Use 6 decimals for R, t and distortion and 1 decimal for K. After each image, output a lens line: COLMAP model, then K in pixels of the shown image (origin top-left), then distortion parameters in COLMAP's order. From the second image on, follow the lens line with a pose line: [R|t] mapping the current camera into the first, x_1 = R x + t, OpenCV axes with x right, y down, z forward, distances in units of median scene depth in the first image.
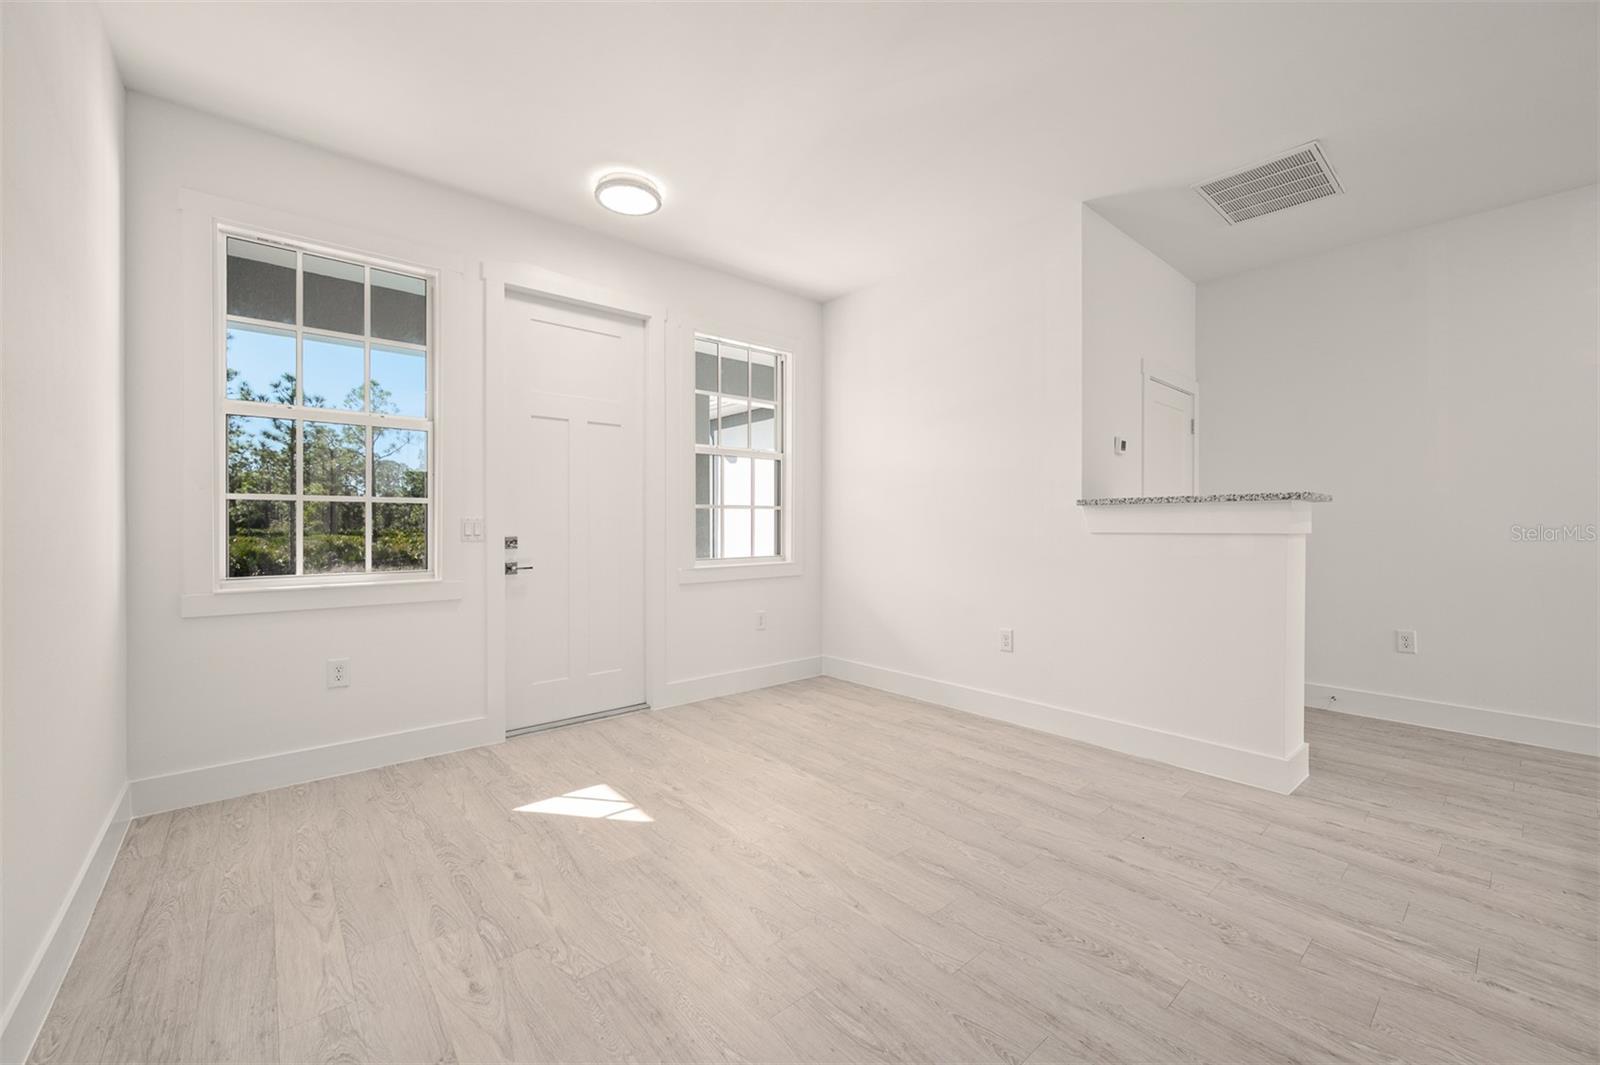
lens RADIAL K [[639.3, 0, 800.6], [0, 639.3, 531.6], [0, 0, 1]] dist [0.000188, -0.000440]
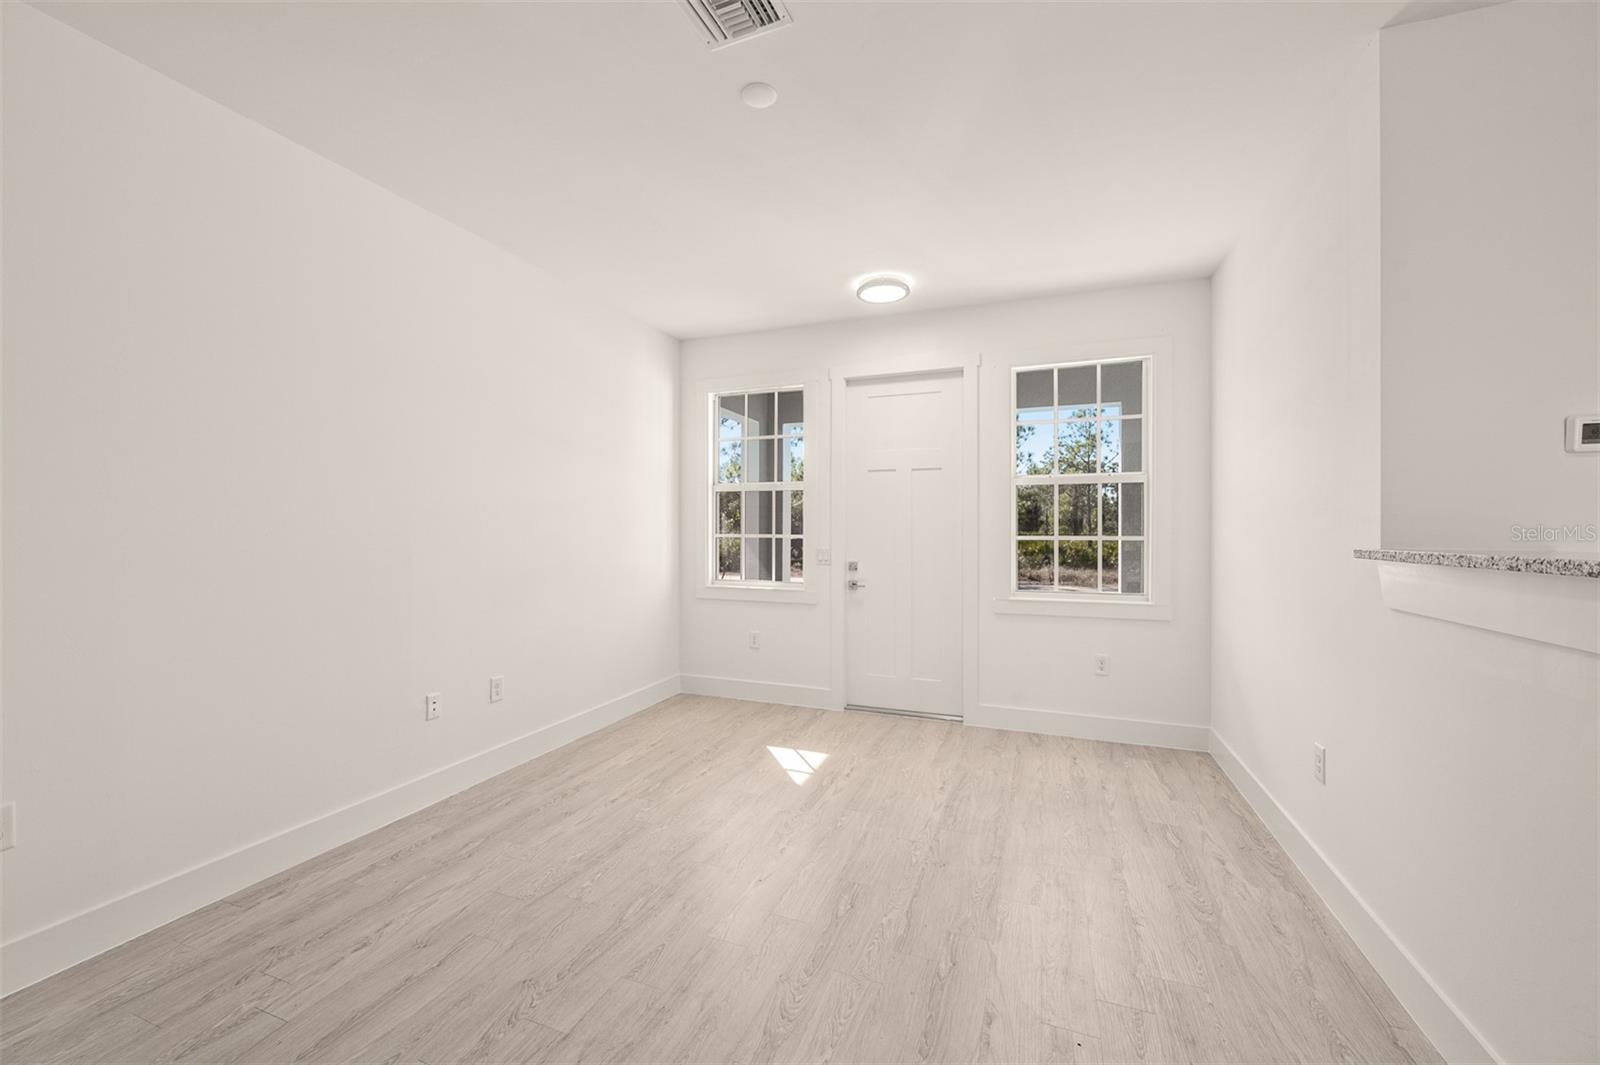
lens RADIAL K [[639.3, 0, 791.9], [0, 639.3, 531.3], [0, 0, 1]] dist [0.000188, -0.000440]
pose [[0.458285, 0.006739, -0.888780, 0.749218], [-0.009257, 0.999953, 0.002809, -0.064723], [0.888757, 0.006940, 0.458326, 0.288277]]
